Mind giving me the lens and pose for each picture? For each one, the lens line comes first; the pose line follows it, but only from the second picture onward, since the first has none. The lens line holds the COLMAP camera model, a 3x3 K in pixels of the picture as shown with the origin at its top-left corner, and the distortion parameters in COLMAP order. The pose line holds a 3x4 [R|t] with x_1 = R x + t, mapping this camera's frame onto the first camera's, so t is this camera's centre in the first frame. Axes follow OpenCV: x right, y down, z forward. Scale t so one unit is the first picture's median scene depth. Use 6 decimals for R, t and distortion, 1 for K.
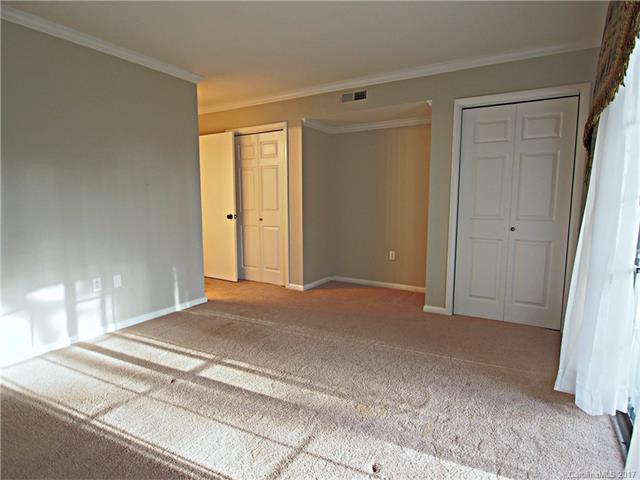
lens RADIAL K [[357.4, 0, 314.4], [0, 357.4, 240.5], [0, 0, 1]] dist [-0.019227, 0.000273]
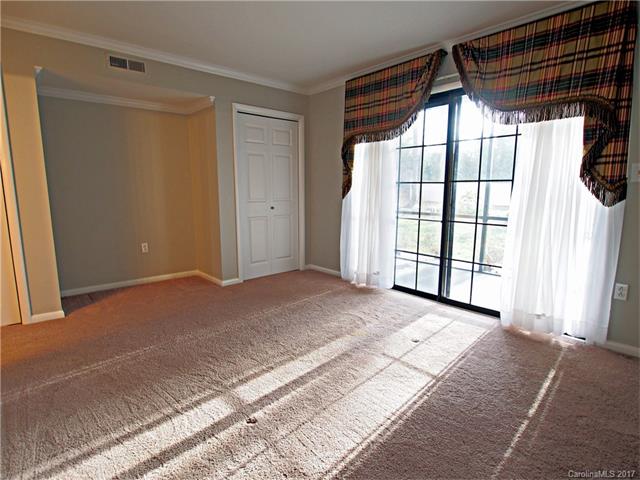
lens RADIAL K [[345.8, 0, 317.0], [0, 345.8, 239.2], [0, 0, 1]] dist [-0.007116, -0.003069]
pose [[0.291730, -0.141812, 0.945930, -0.931911], [0.111245, 0.987267, 0.113701, -0.059972], [-0.950010, 0.072060, 0.303791, 0.563138]]
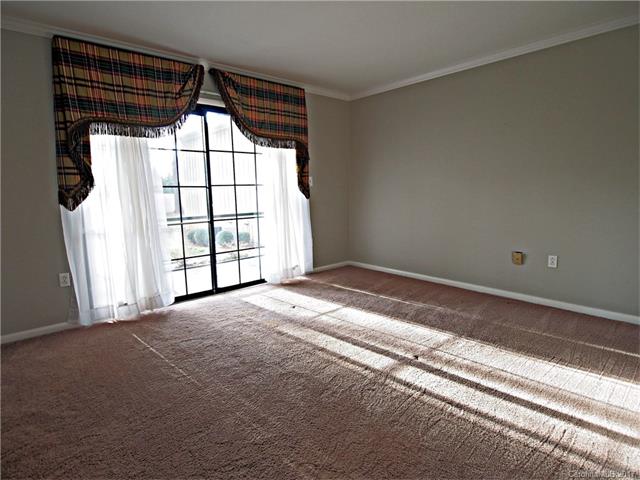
lens RADIAL K [[345.8, 0, 316.4], [0, 345.8, 241.7], [0, 0, 1]] dist [-0.007116, -0.003069]
pose [[-0.956574, -0.023614, 0.290530, -0.372455], [0.054900, 0.964279, 0.259138, -0.201821], [-0.286271, 0.263835, -0.921108, 1.789140]]
